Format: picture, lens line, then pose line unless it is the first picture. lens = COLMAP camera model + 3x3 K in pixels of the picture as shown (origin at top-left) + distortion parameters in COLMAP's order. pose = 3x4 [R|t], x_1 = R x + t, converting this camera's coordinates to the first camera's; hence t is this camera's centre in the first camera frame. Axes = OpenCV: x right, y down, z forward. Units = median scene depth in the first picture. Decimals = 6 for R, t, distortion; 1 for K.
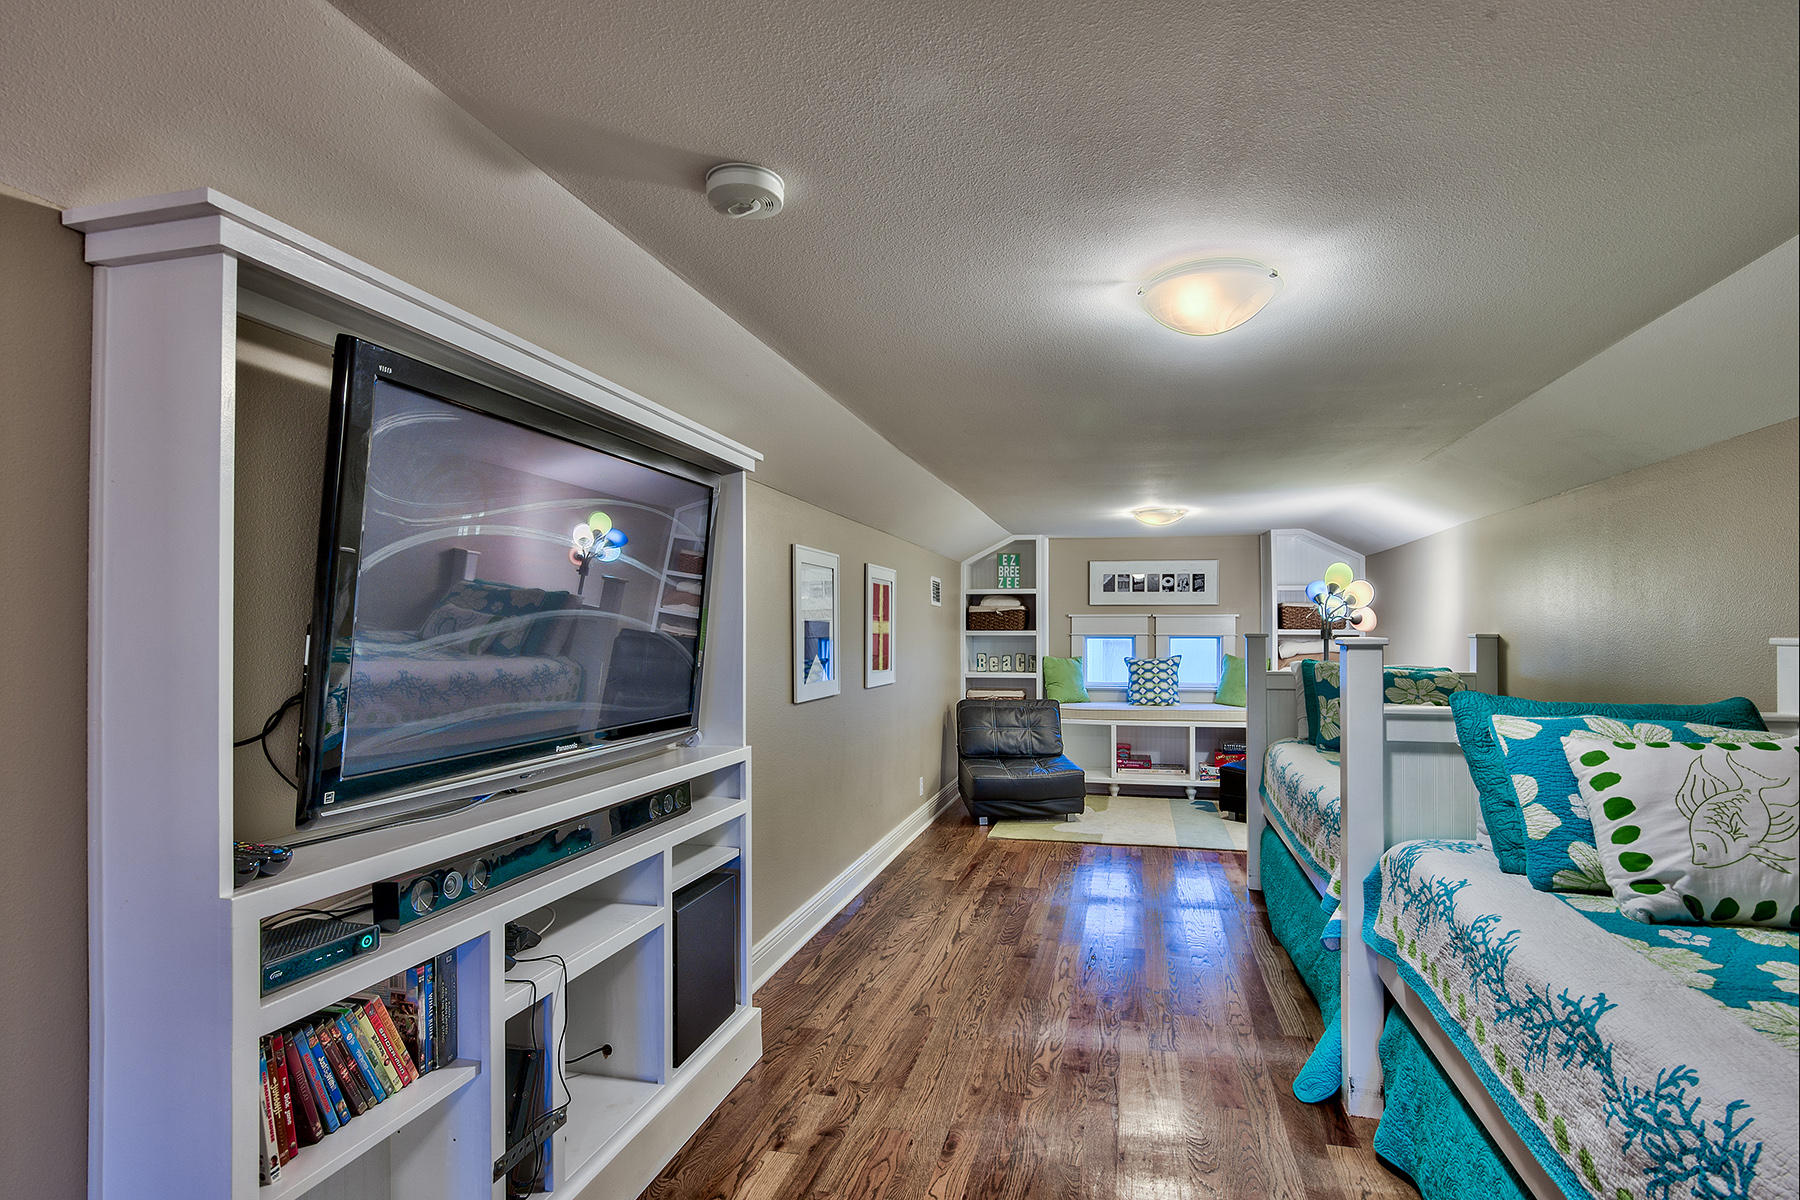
lens RADIAL K [[892.4, 0, 918.0], [0, 892.4, 622.5], [0, 0, 1]] dist [-0.002572, -0.000805]
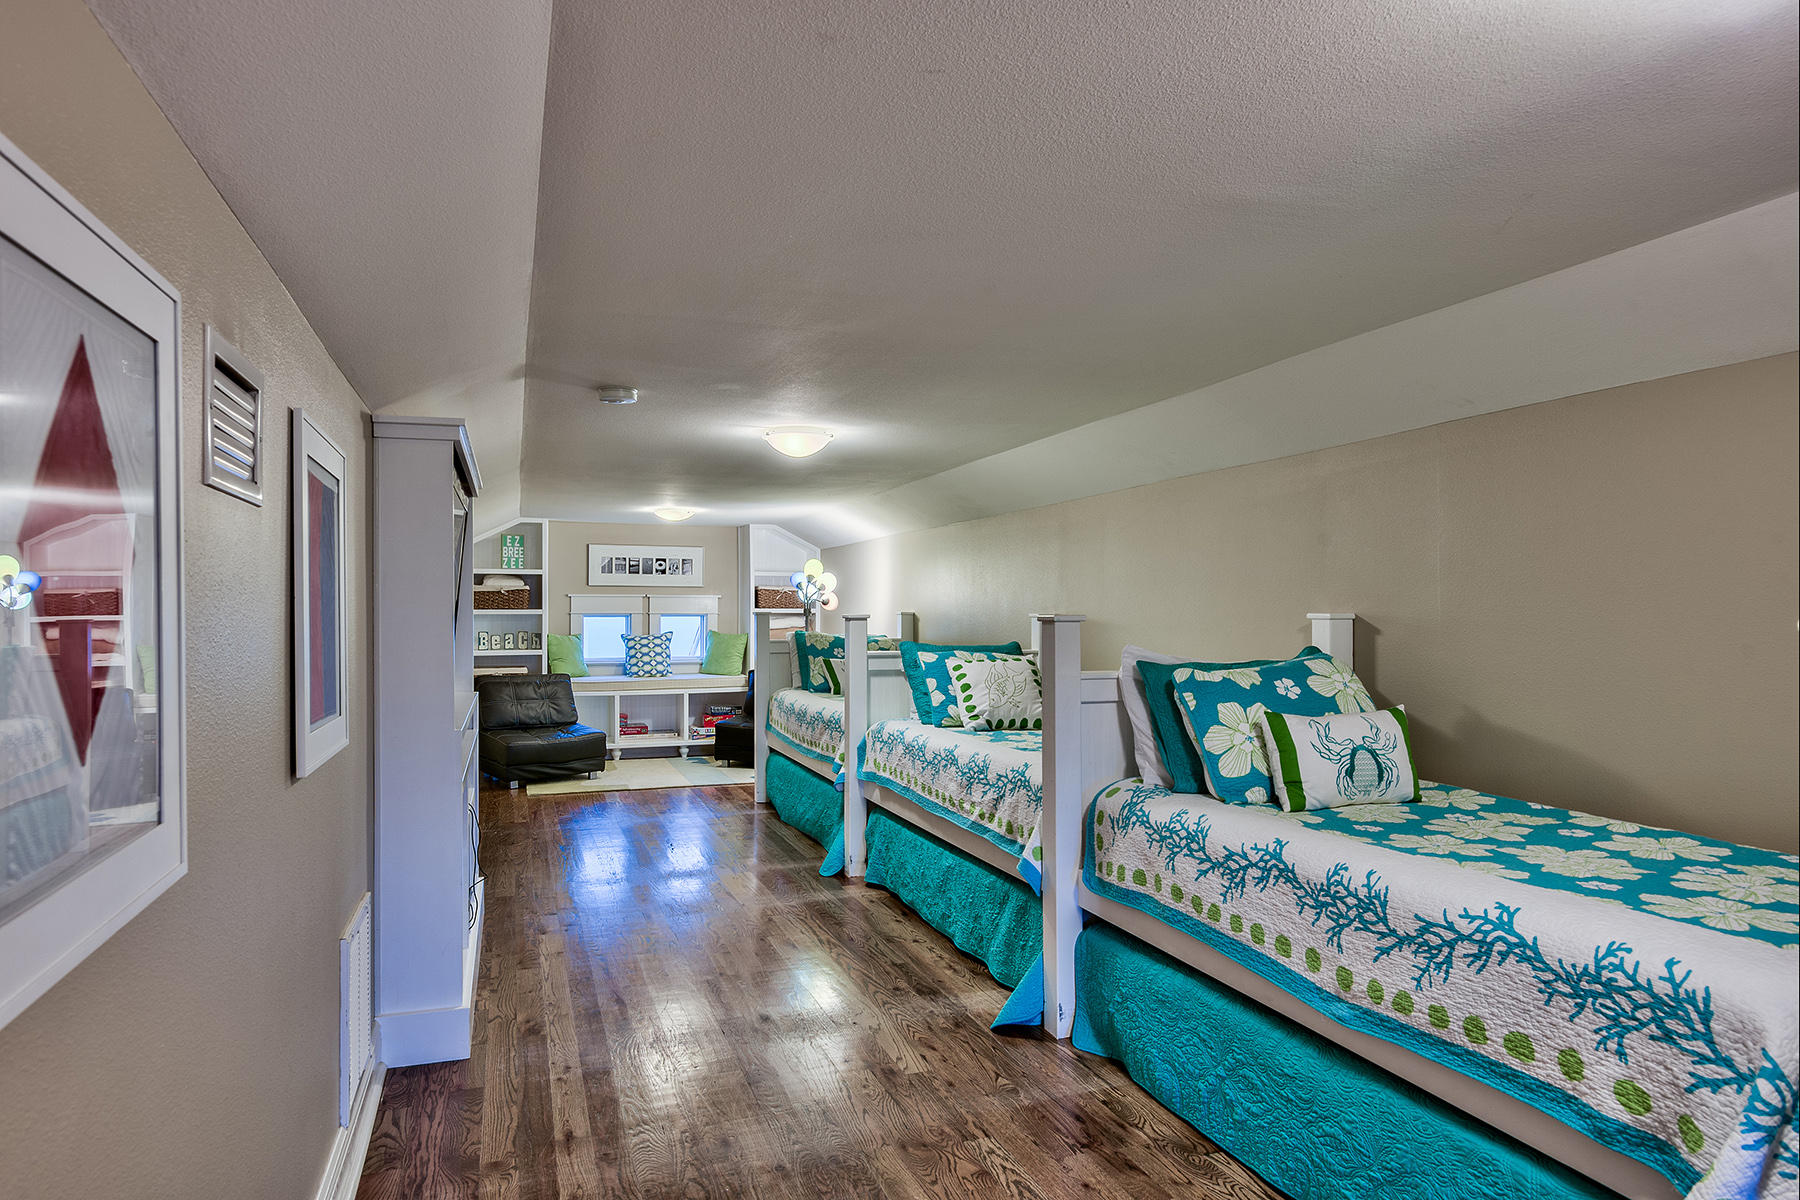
lens RADIAL K [[1081.2, 0, 911.4], [0, 1081.2, 605.8], [0, 0, 1]] dist [-0.023686, -0.001127]
pose [[0.832148, 0.002577, 0.554548, -0.221487], [-0.005827, 0.999975, 0.004097, -0.003143], [-0.554524, -0.006641, 0.832141, -0.313839]]
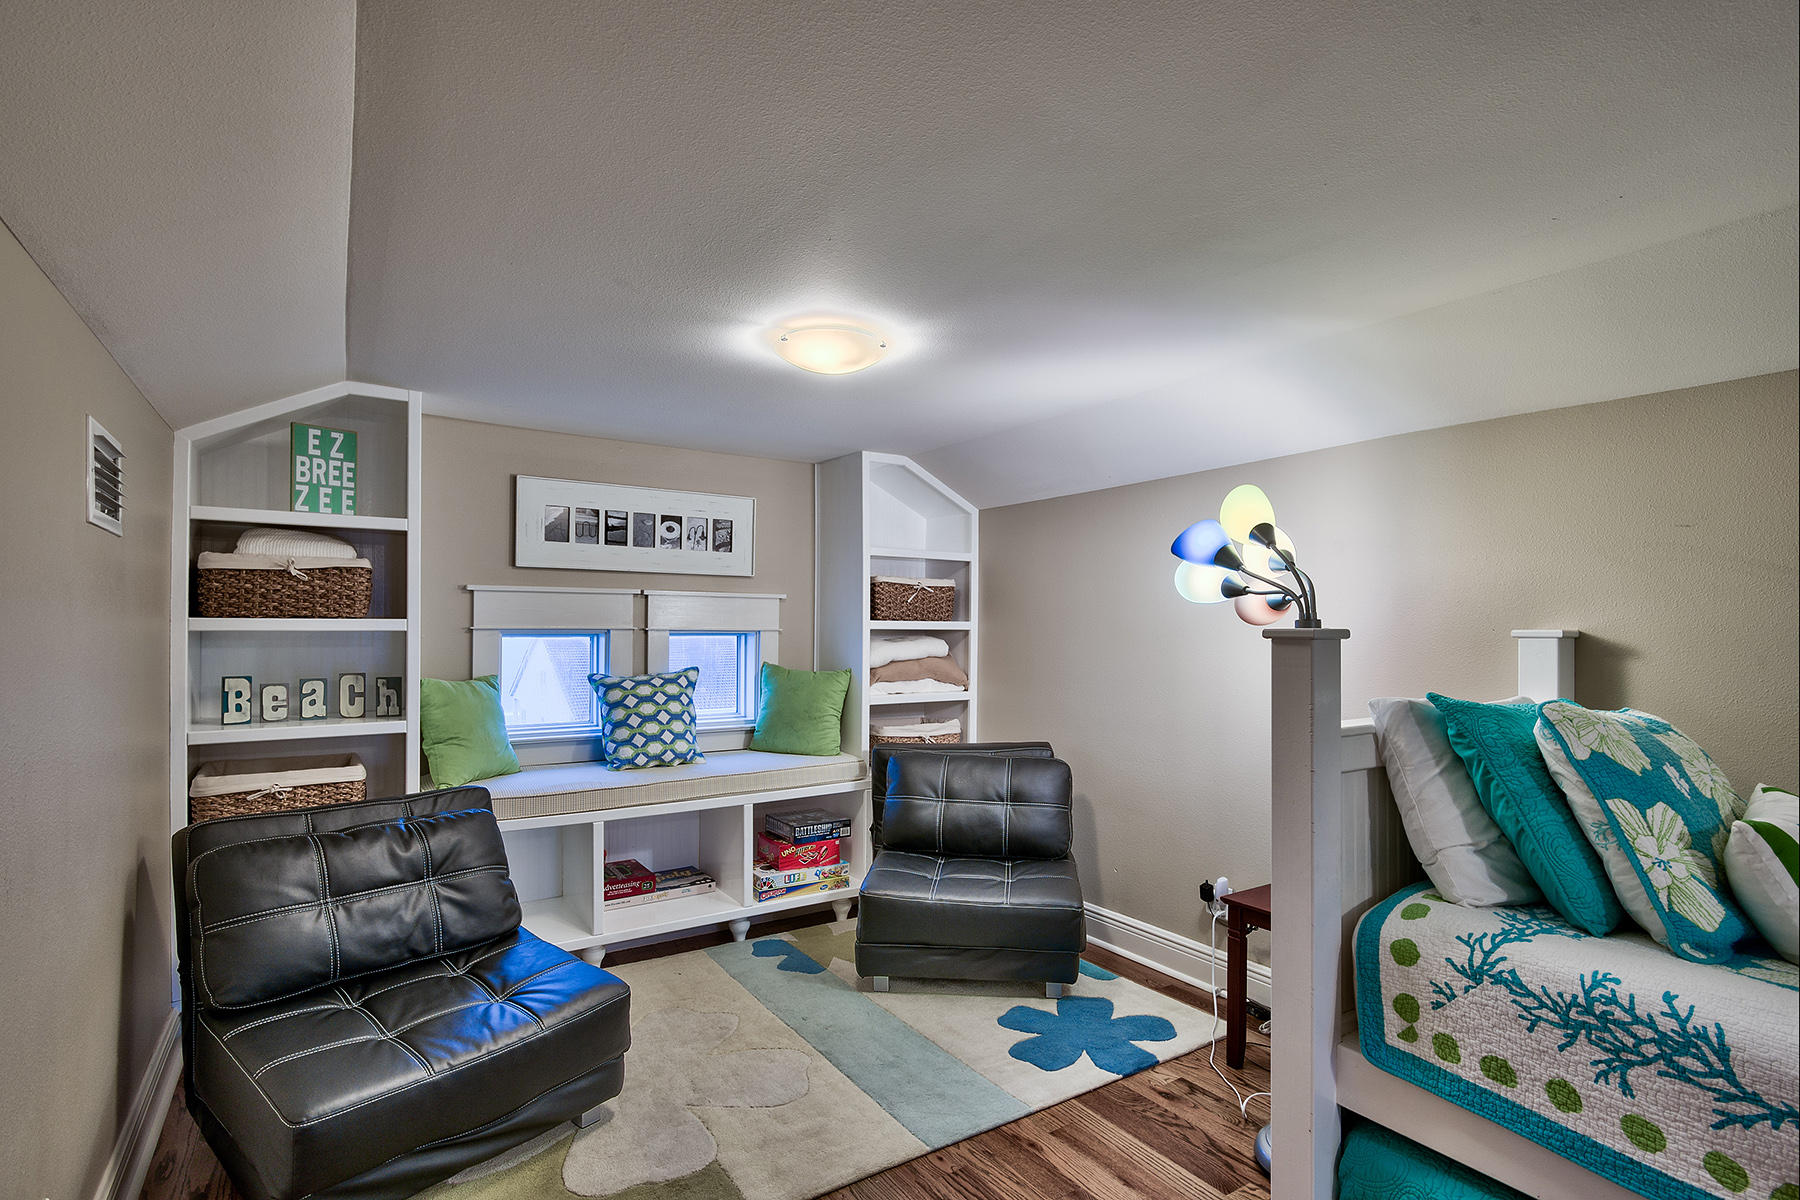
lens RADIAL K [[892.4, 0, 918.0], [0, 892.4, 622.5], [0, 0, 1]] dist [-0.002572, -0.000805]
pose [[0.684431, 0.007047, 0.729044, -0.008649], [-0.013200, 0.999909, 0.002726, 0.006853], [-0.728959, -0.011489, 0.684461, 0.569757]]
